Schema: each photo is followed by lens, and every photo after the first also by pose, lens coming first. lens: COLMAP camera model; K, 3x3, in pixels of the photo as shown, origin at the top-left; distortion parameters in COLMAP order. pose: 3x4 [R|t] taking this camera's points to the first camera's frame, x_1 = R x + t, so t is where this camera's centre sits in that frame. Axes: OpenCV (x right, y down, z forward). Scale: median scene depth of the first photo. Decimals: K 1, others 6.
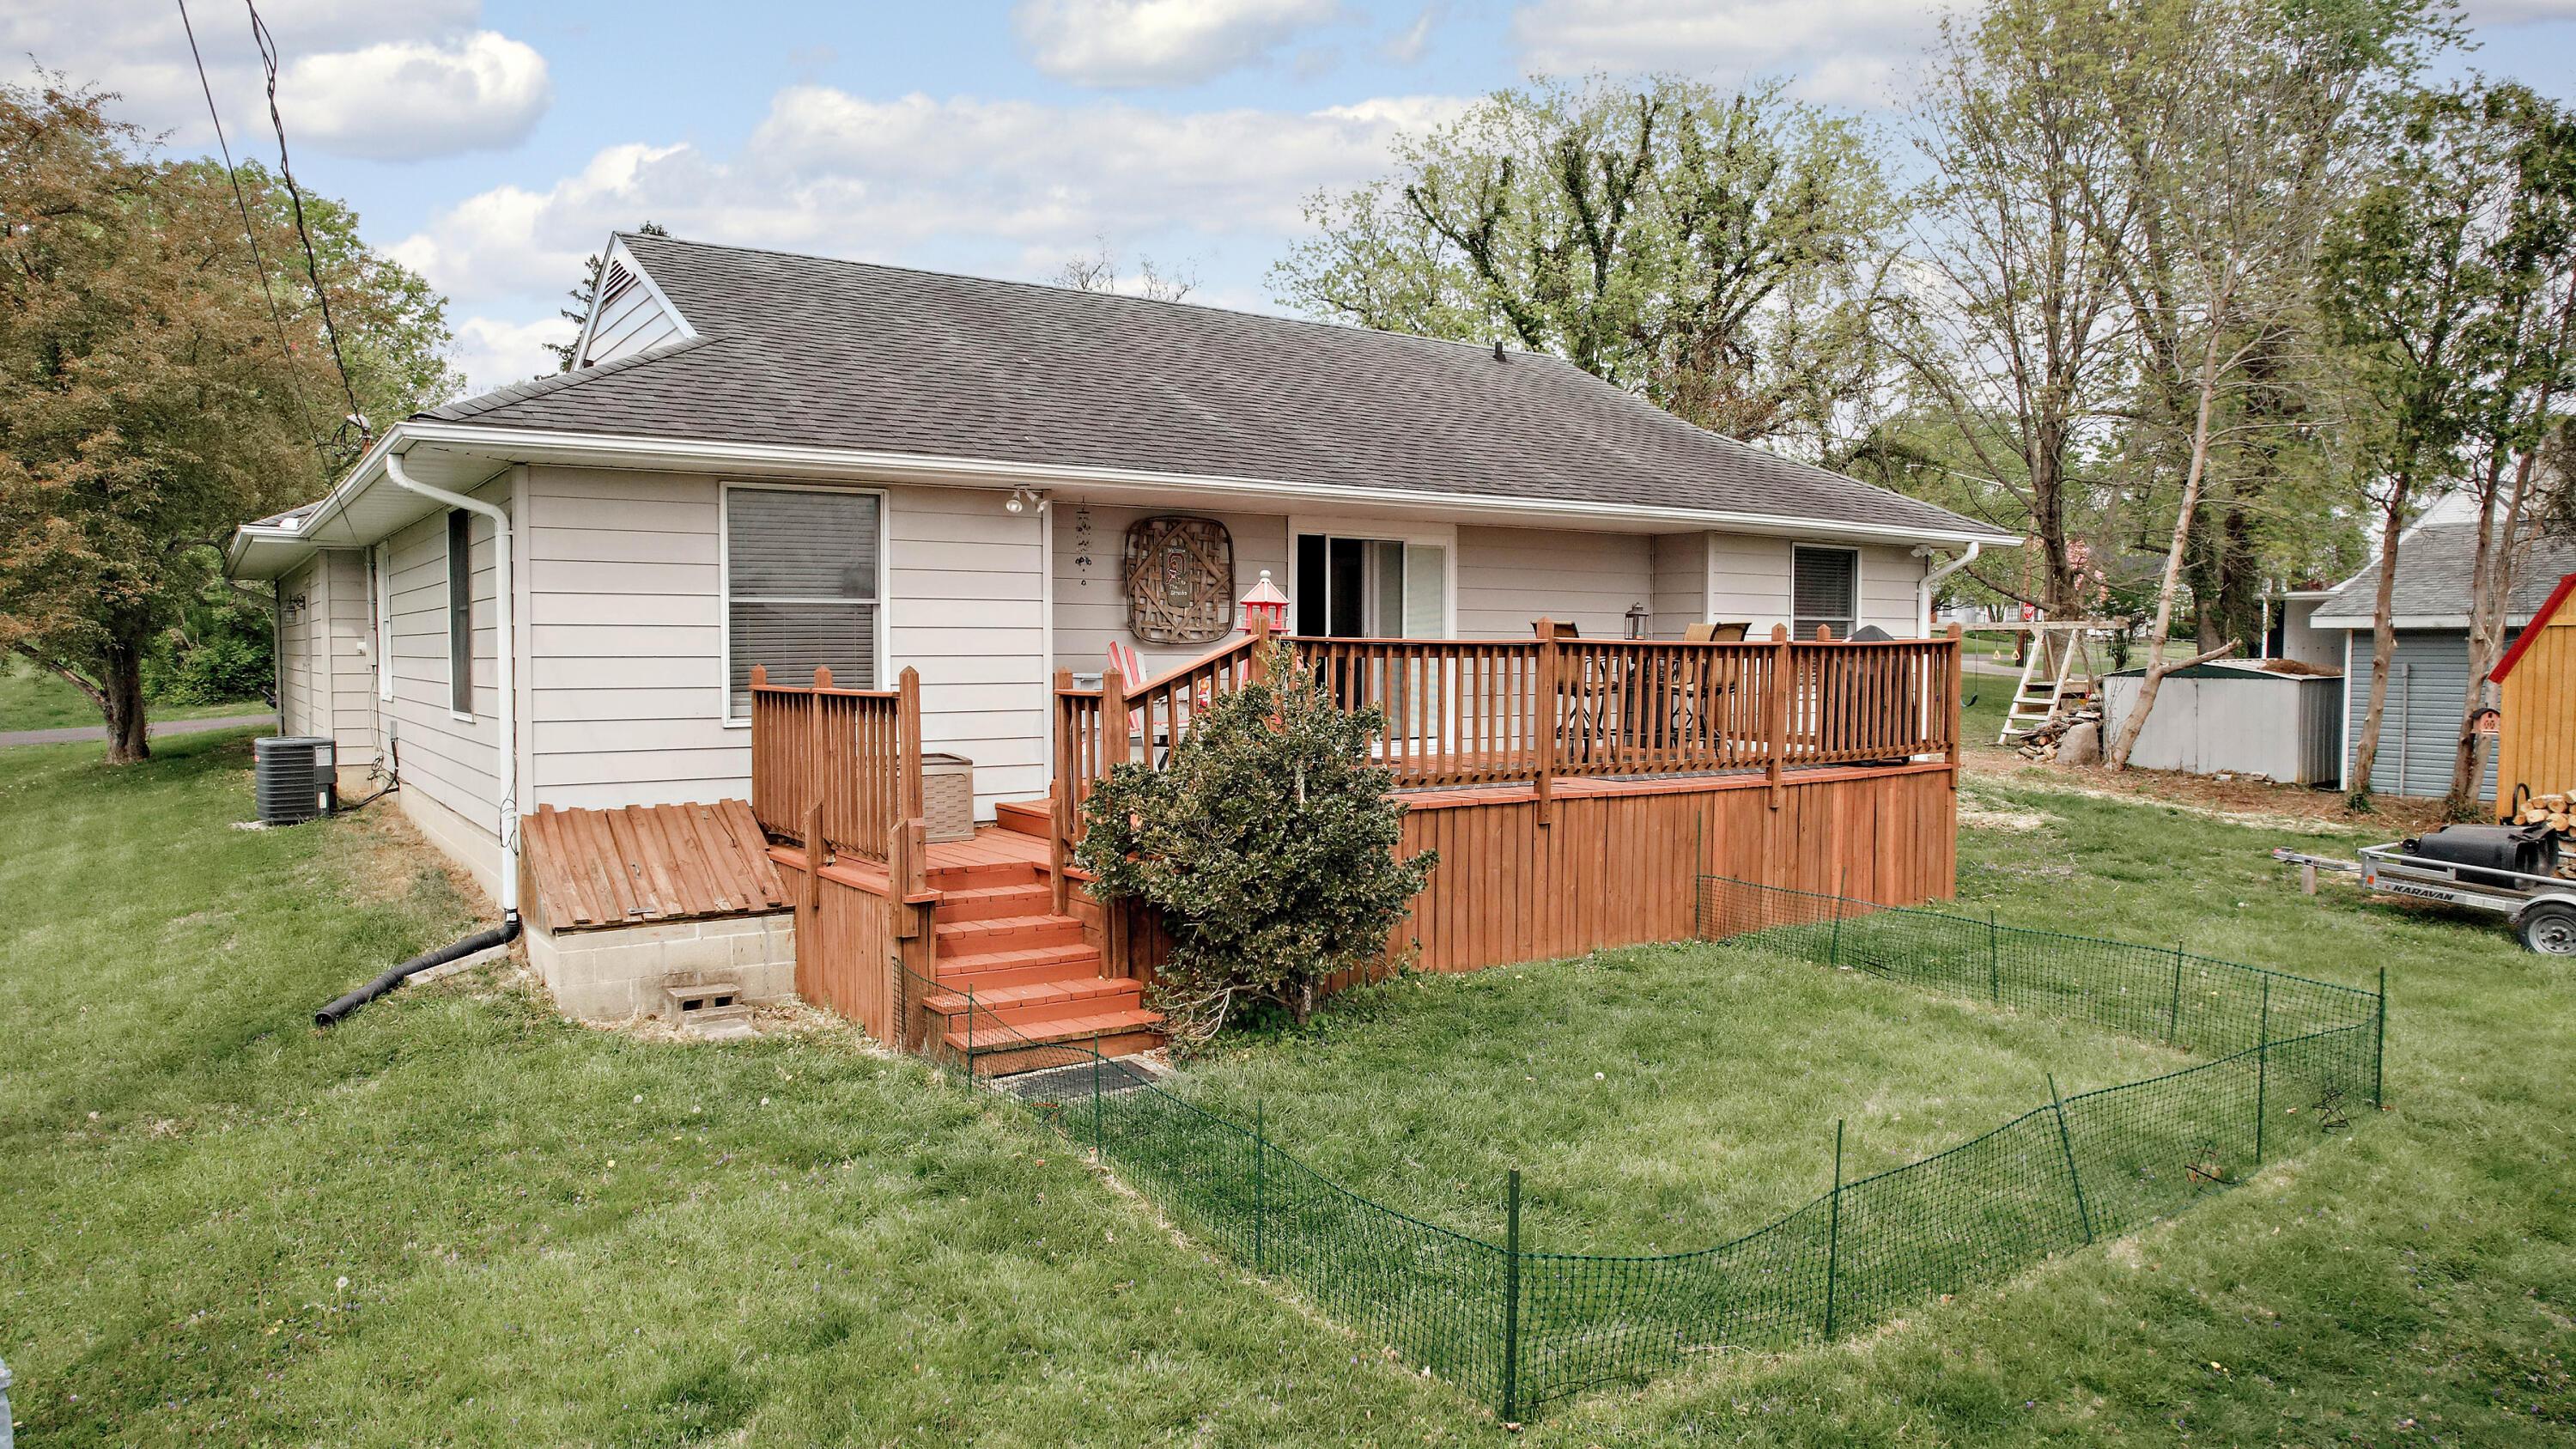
lens RADIAL K [[1643.0, 0, 1293.5], [0, 1643.0, 738.9], [0, 0, 1]] dist [-0.068335, 0.054496]
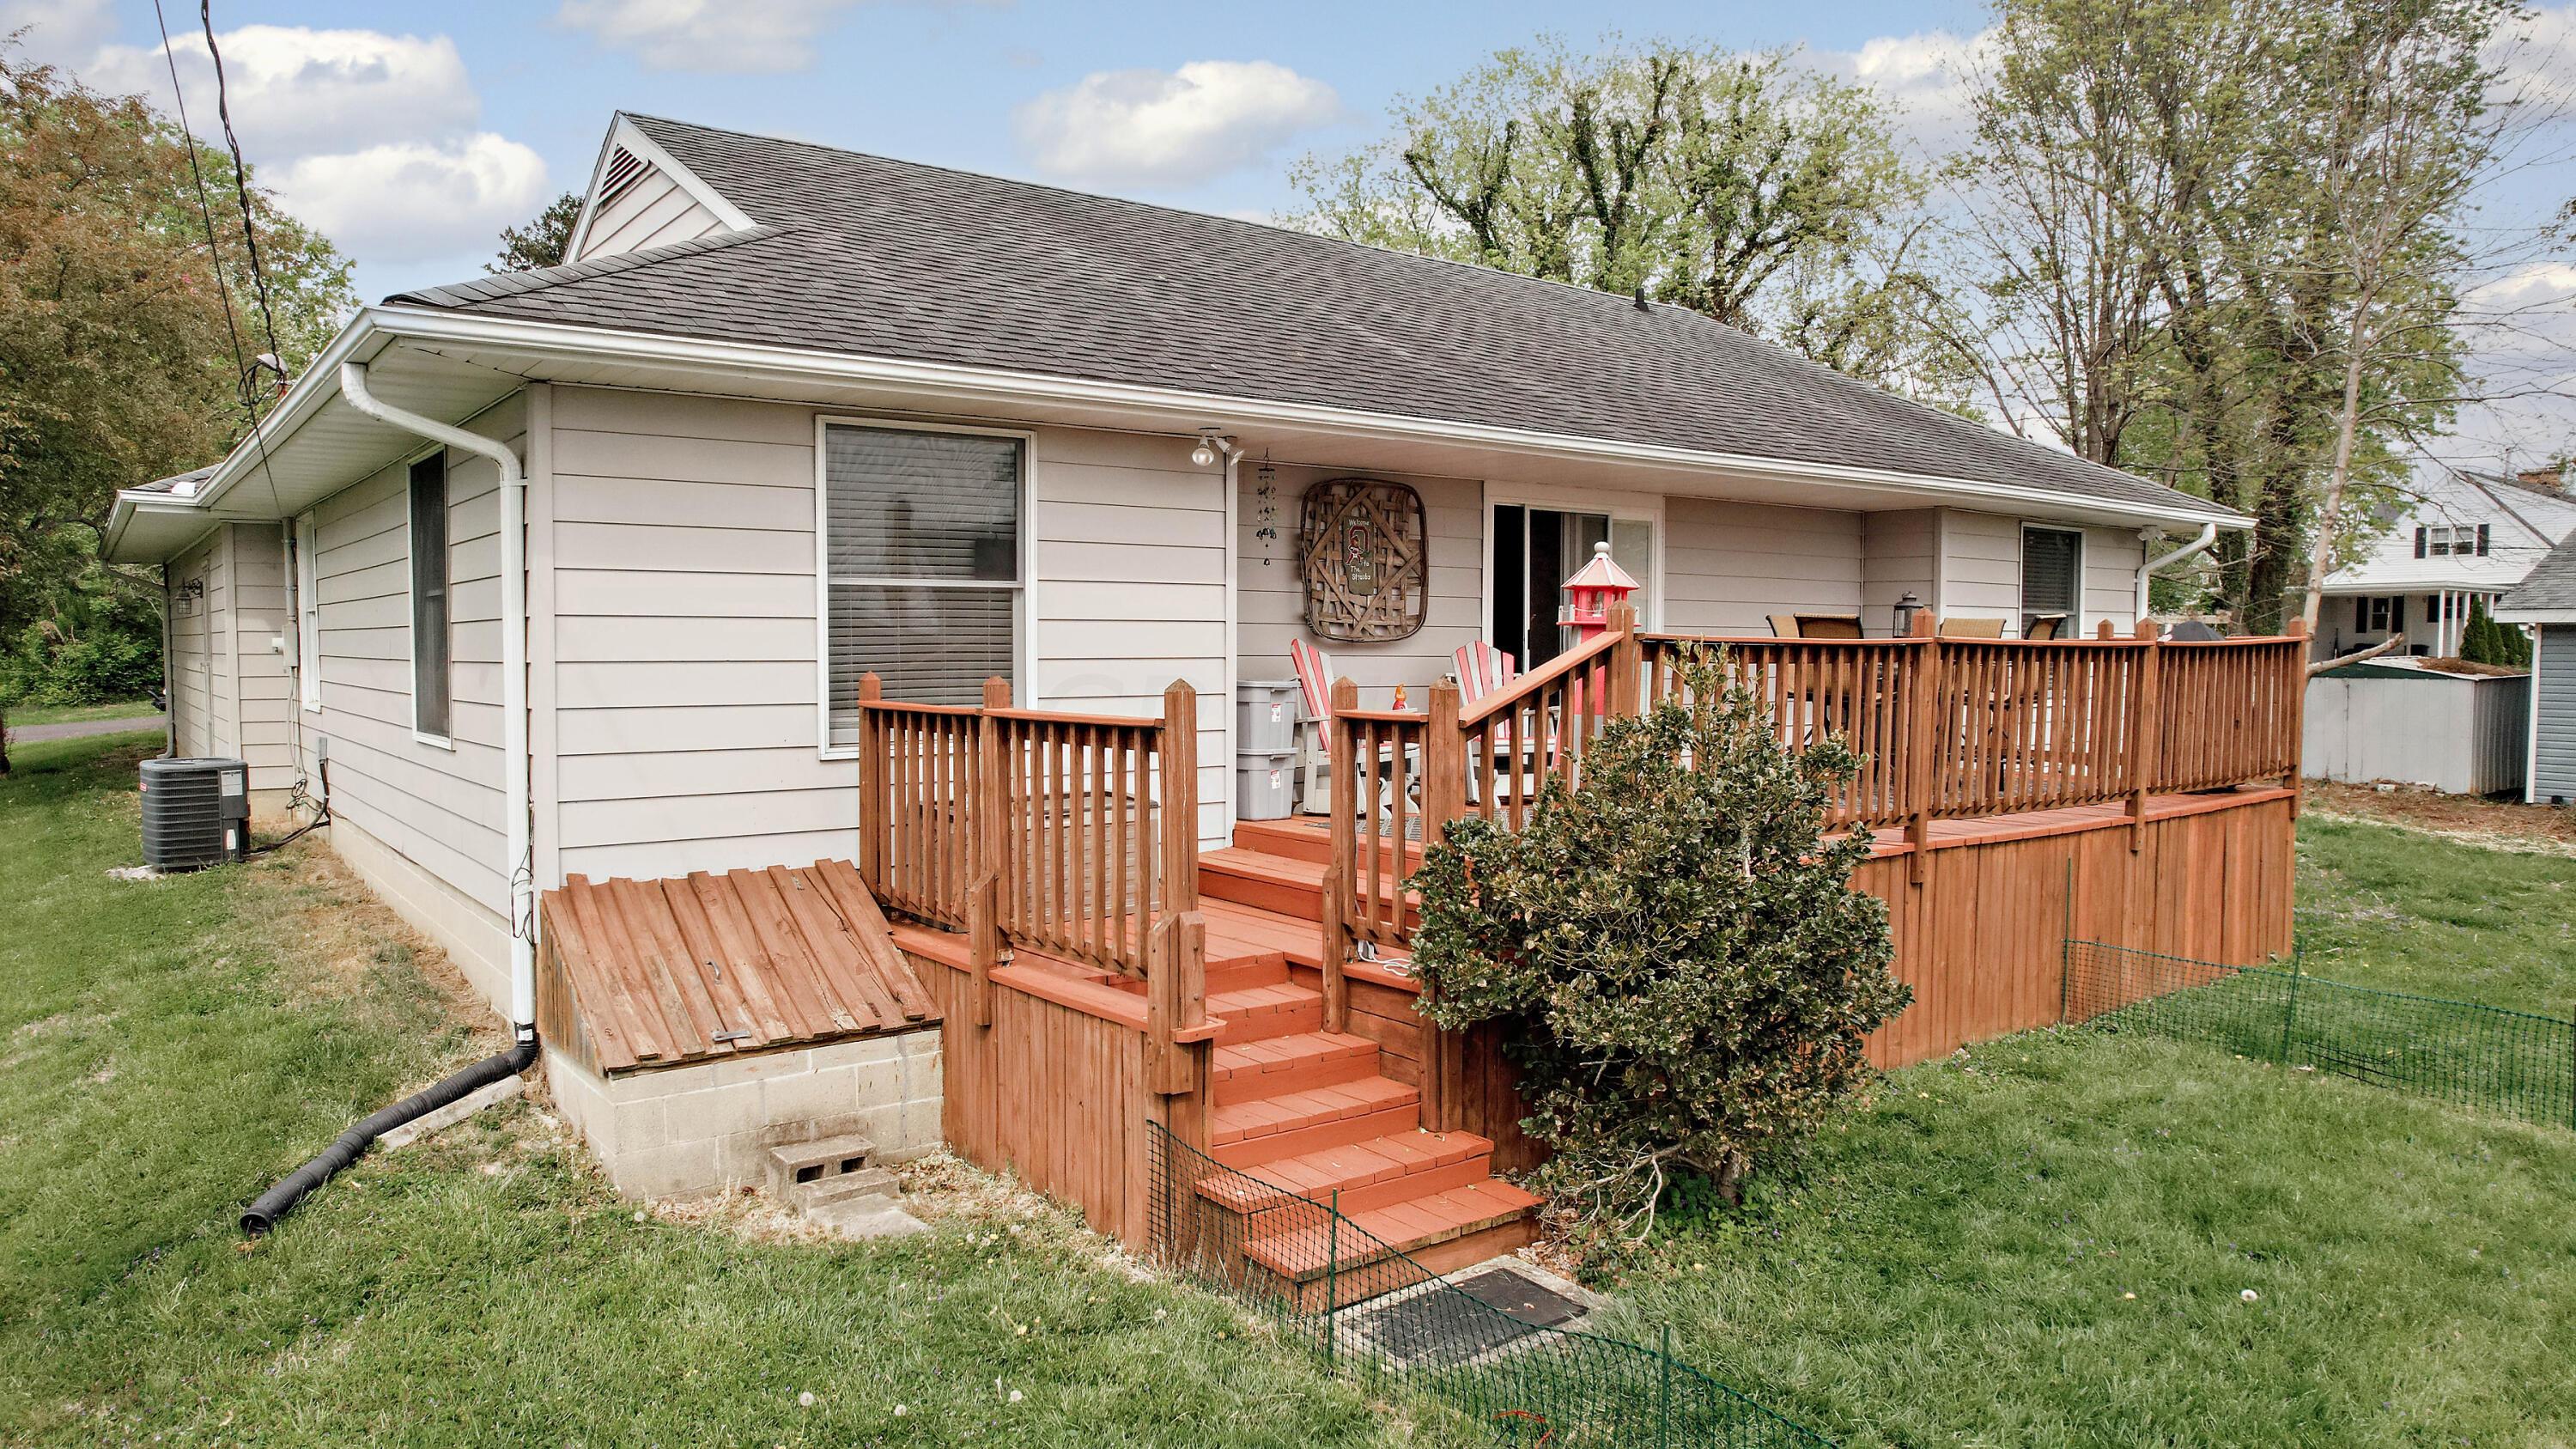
lens RADIAL K [[1643.0, 0, 1296.9], [0, 1643.0, 737.5], [0, 0, 1]] dist [-0.068335, 0.054496]
pose [[0.998687, -0.002281, 0.051186, -0.155892], [0.002103, 0.999992, 0.003546, -0.016571], [-0.051193, -0.003434, 0.998683, 0.240960]]
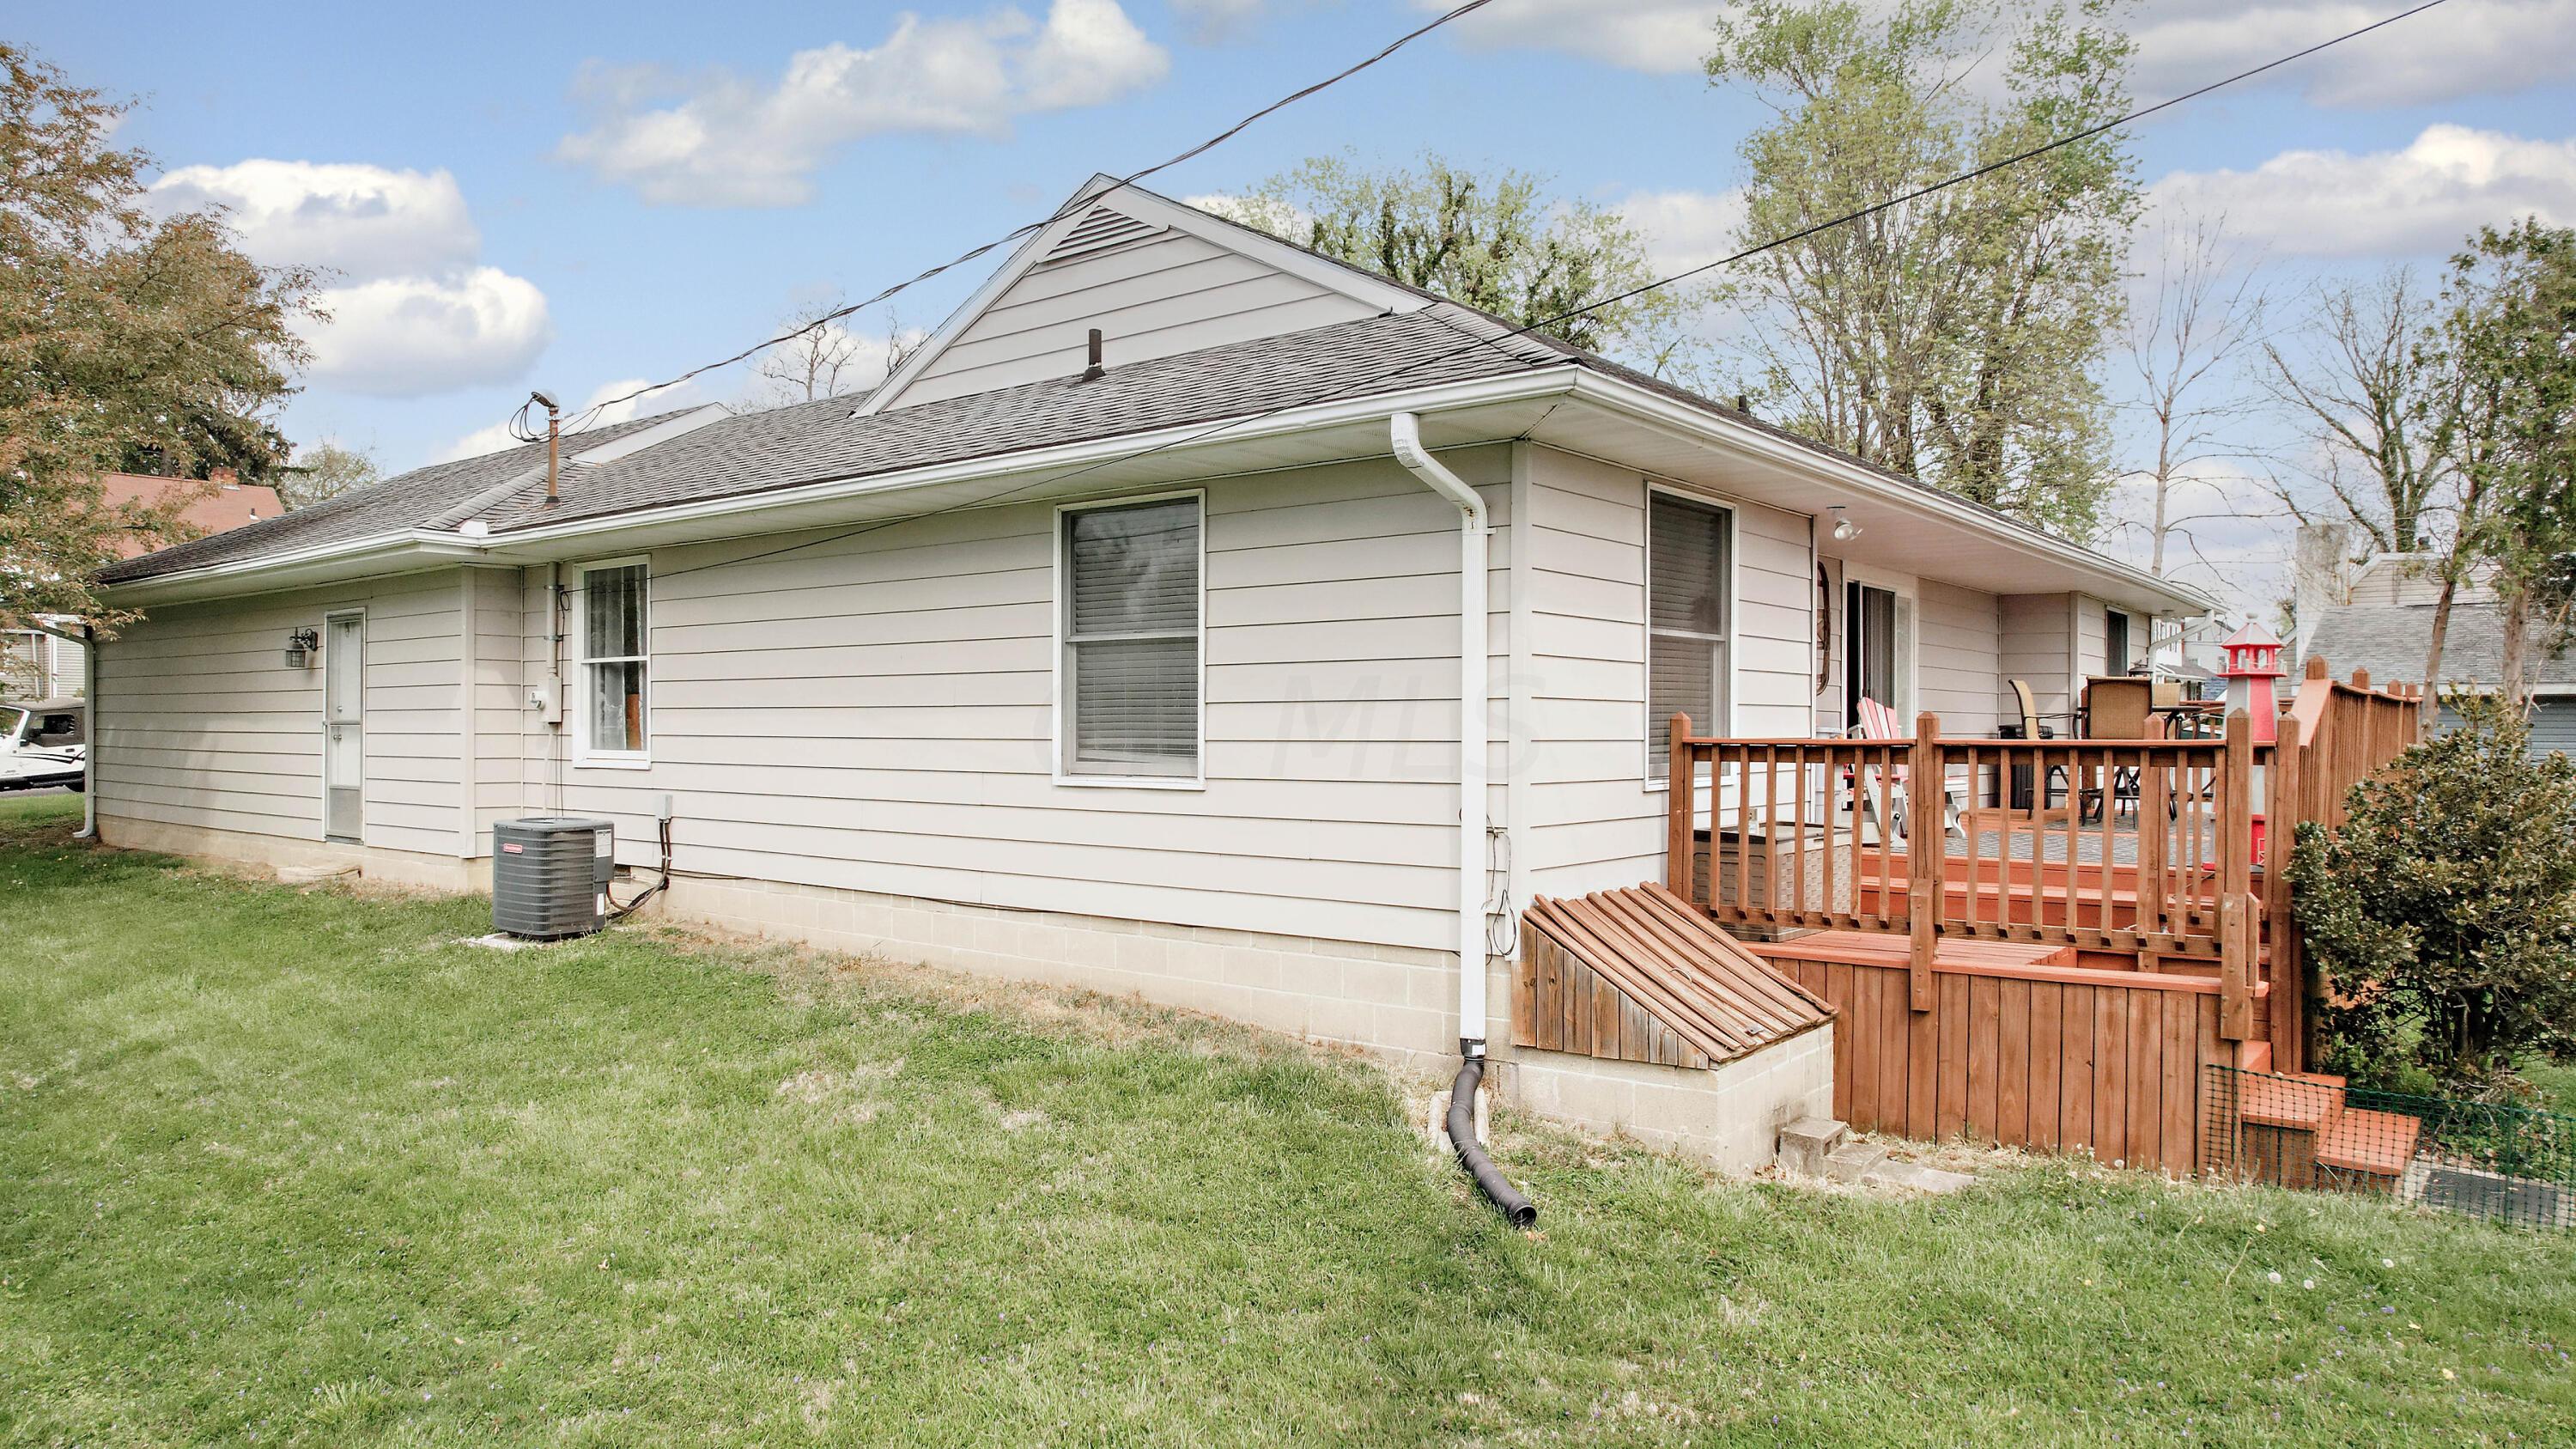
lens RADIAL K [[1643.0, 0, 1287.4], [0, 1643.0, 734.2], [0, 0, 1]] dist [-0.068335, 0.054496]
pose [[0.957039, 0.000468, 0.289959, -0.653109], [0.013823, 0.998788, -0.047239, 0.000427], [-0.289630, 0.049218, 0.955872, 0.255380]]
